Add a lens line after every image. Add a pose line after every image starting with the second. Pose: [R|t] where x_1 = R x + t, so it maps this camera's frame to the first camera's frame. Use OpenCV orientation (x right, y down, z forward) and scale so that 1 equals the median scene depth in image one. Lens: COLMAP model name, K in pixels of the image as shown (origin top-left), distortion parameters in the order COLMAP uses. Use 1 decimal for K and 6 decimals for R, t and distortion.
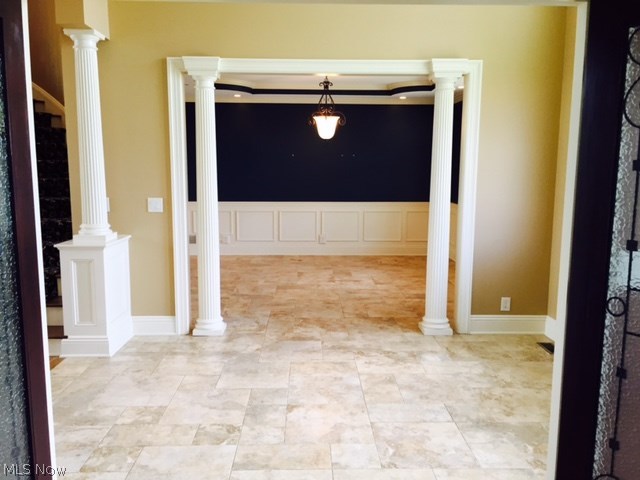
lens RADIAL K [[544.2, 0, 318.4], [0, 544.2, 241.3], [0, 0, 1]] dist [0.079206, -0.108238]
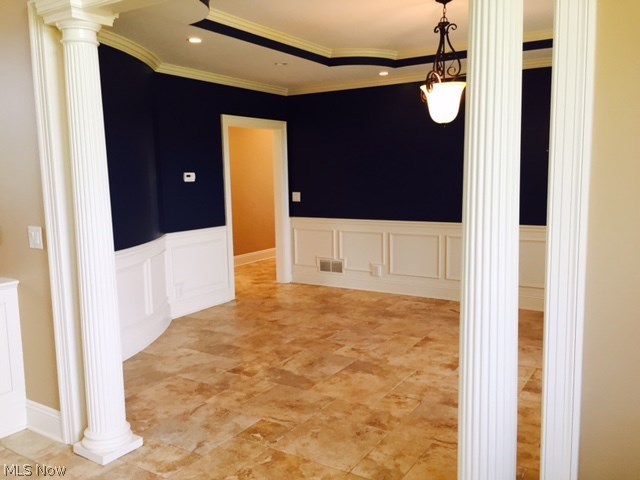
lens RADIAL K [[544.2, 0, 319.3], [0, 544.2, 236.1], [0, 0, 1]] dist [0.079206, -0.108238]
pose [[0.827245, 0.047547, -0.559826, 0.344930], [-0.058002, 0.998316, -0.000921, -0.086964], [0.558840, 0.033233, 0.828609, 0.657384]]
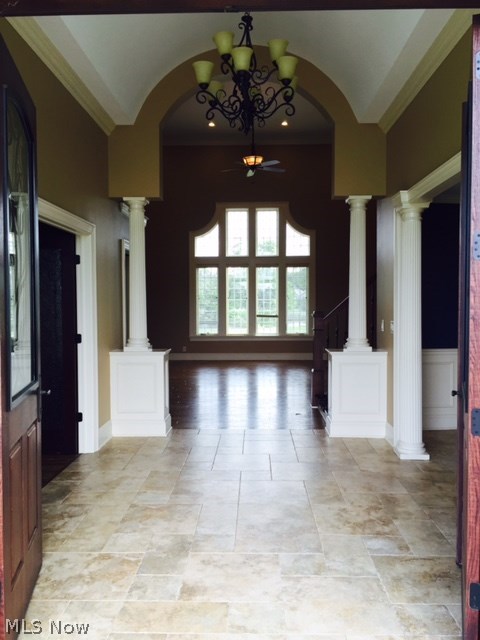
lens RADIAL K [[544.2, 0, 238.9], [0, 544.2, 319.9], [0, 0, 1]] dist [0.079206, -0.108238]
pose [[-0.042375, 0.027436, -0.998725, 0.886097], [-0.140083, 0.989585, 0.033129, -0.076384], [0.989233, 0.141309, -0.038090, 0.757046]]
